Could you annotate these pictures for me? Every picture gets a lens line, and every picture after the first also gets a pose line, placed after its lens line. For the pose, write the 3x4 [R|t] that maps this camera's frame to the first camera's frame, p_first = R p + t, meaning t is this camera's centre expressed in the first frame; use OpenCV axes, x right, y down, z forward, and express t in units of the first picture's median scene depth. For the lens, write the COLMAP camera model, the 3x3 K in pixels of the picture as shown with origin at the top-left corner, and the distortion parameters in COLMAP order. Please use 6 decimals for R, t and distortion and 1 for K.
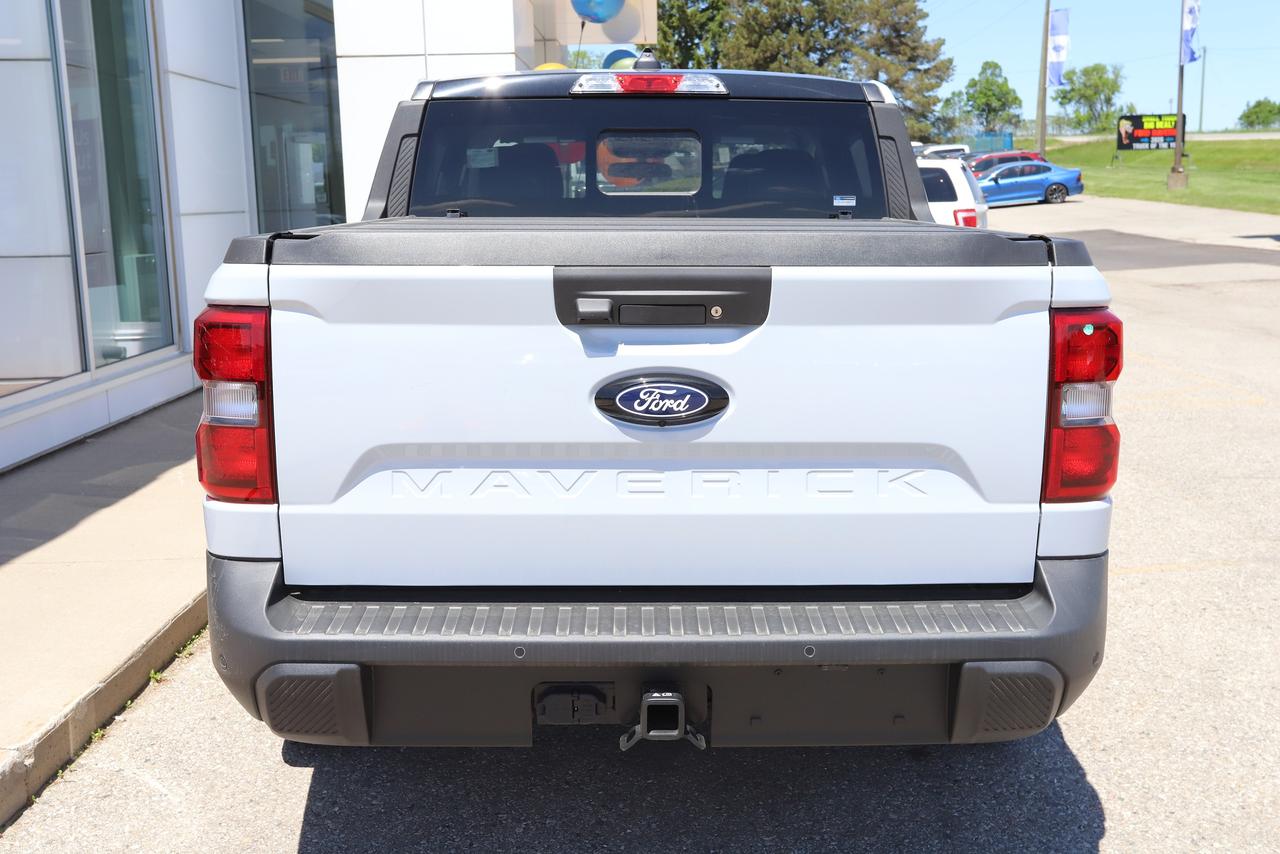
lens RADIAL K [[1341.9, 0, 640.0], [0, 1341.9, 427.0], [0, 0, 1]] dist [0.057091, -0.003914]
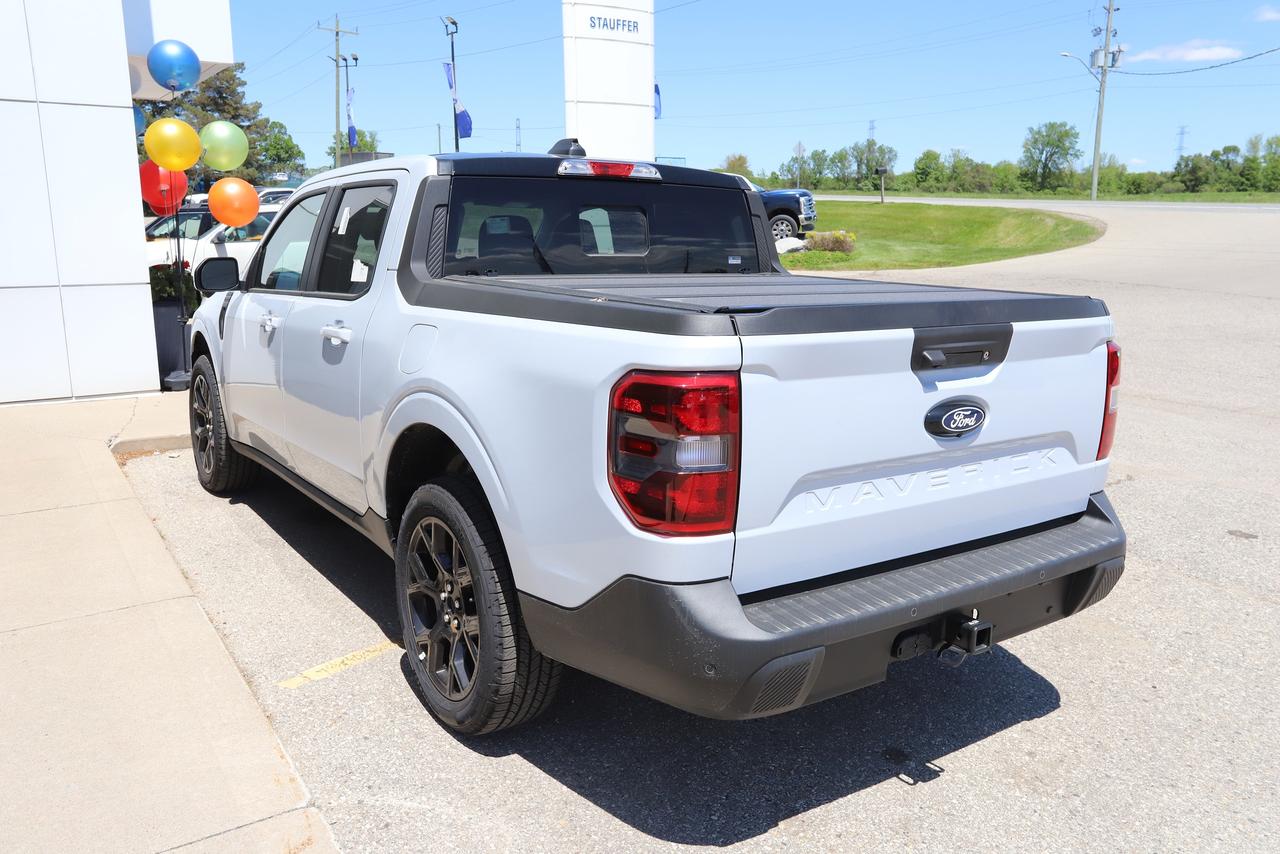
lens RADIAL K [[1015.7, 0, 640.0], [0, 1015.7, 427.0], [0, 0, 1]] dist [-0.003621, 0.008758]
pose [[0.833771, -0.092628, 0.544285, -0.828092], [0.078946, 0.995698, 0.048517, -0.087801], [-0.546437, 0.002517, 0.837496, 0.277765]]
